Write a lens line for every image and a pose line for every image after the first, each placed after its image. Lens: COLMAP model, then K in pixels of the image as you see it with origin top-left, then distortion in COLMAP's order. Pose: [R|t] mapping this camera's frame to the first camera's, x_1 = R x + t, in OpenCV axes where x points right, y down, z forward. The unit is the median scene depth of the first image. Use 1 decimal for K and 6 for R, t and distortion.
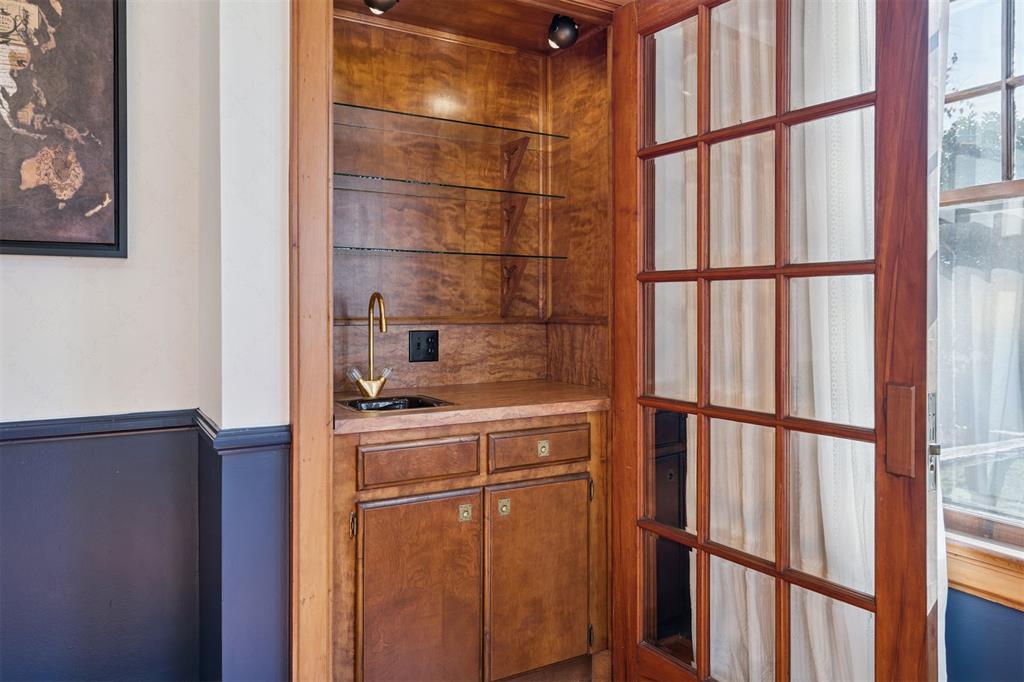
lens RADIAL K [[711.9, 0, 499.2], [0, 711.9, 308.9], [0, 0, 1]] dist [-0.006644, -0.003180]
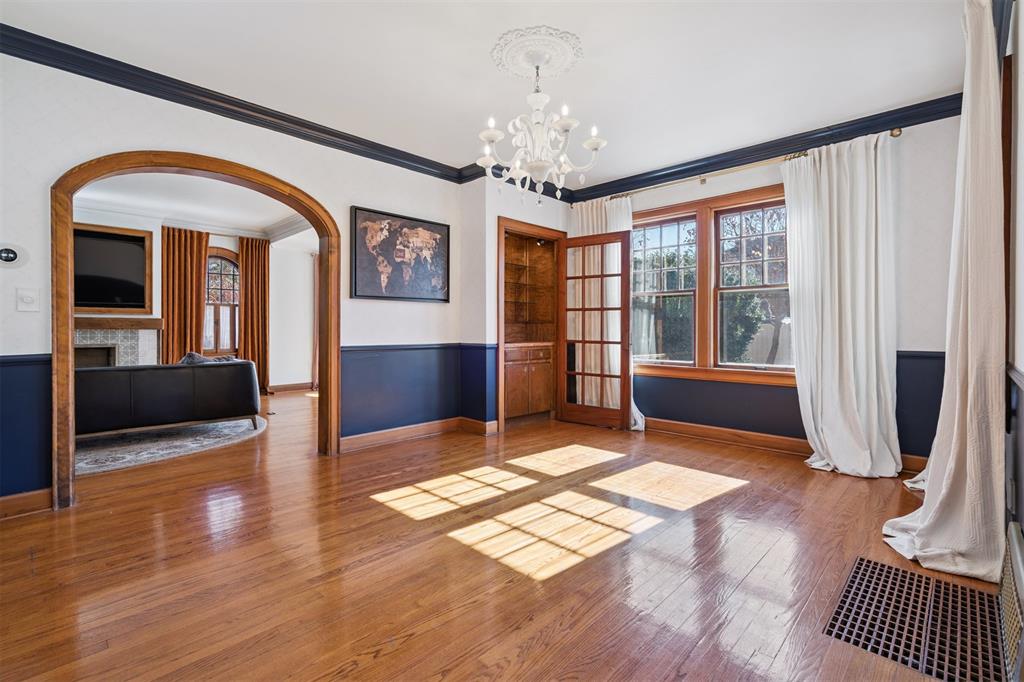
lens RADIAL K [[465.4, 0, 514.3], [0, 465.4, 330.5], [0, 0, 1]] dist [0.000031, 0.000014]
pose [[0.961530, 0.001372, 0.274697, -0.892383], [-0.004150, 0.999946, 0.009532, 0.052326], [-0.274669, -0.010306, 0.961484, -1.591787]]
